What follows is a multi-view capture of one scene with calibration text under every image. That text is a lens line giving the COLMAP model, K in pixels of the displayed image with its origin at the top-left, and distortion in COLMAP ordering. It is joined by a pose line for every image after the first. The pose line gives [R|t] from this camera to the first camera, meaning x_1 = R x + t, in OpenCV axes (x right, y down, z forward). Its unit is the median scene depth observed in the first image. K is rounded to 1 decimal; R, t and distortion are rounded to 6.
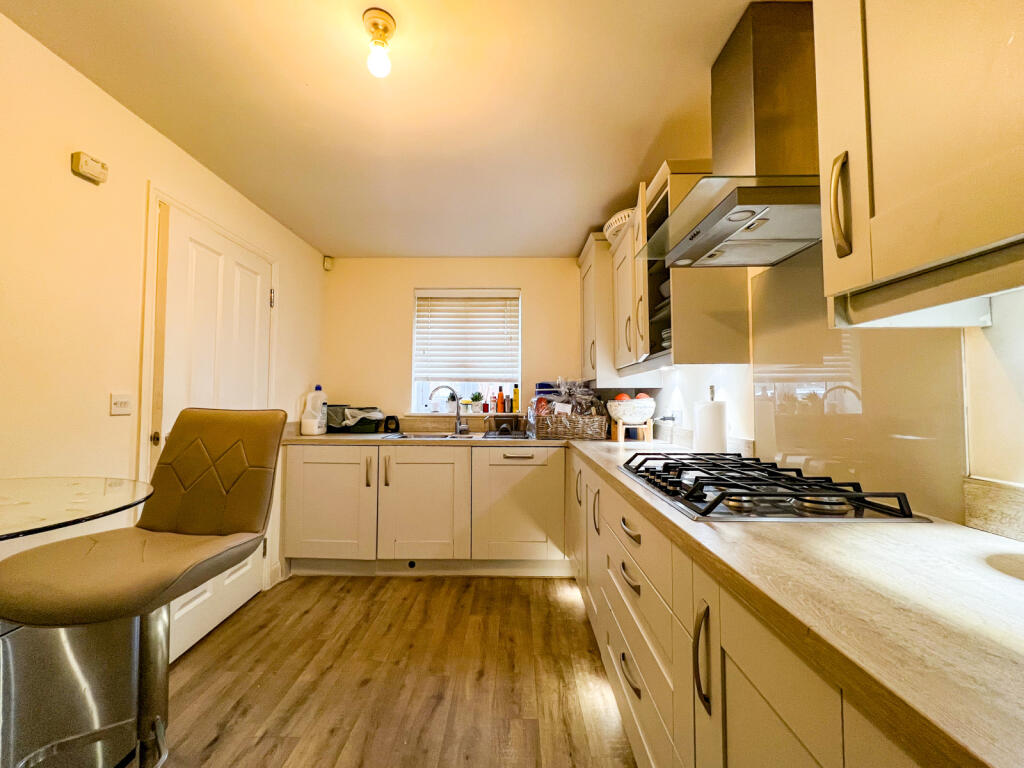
lens RADIAL K [[414.3, 0, 509.0], [0, 414.3, 380.4], [0, 0, 1]] dist [0.000815, 0.000073]
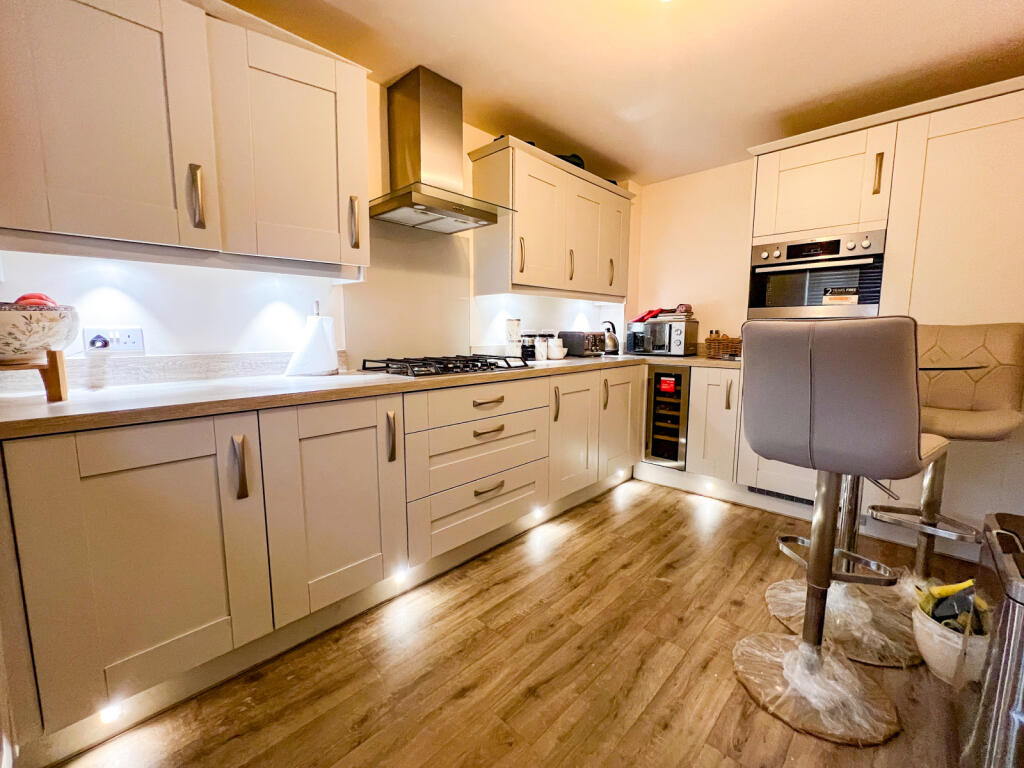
lens RADIAL K [[414.3, 0, 509.4], [0, 414.3, 384.6], [0, 0, 1]] dist [0.000815, 0.000073]
pose [[-0.718196, -0.090812, 0.689889, -0.687821], [-0.041543, 0.995275, 0.087762, 0.130358], [-0.694599, 0.034370, -0.718575, 1.728562]]
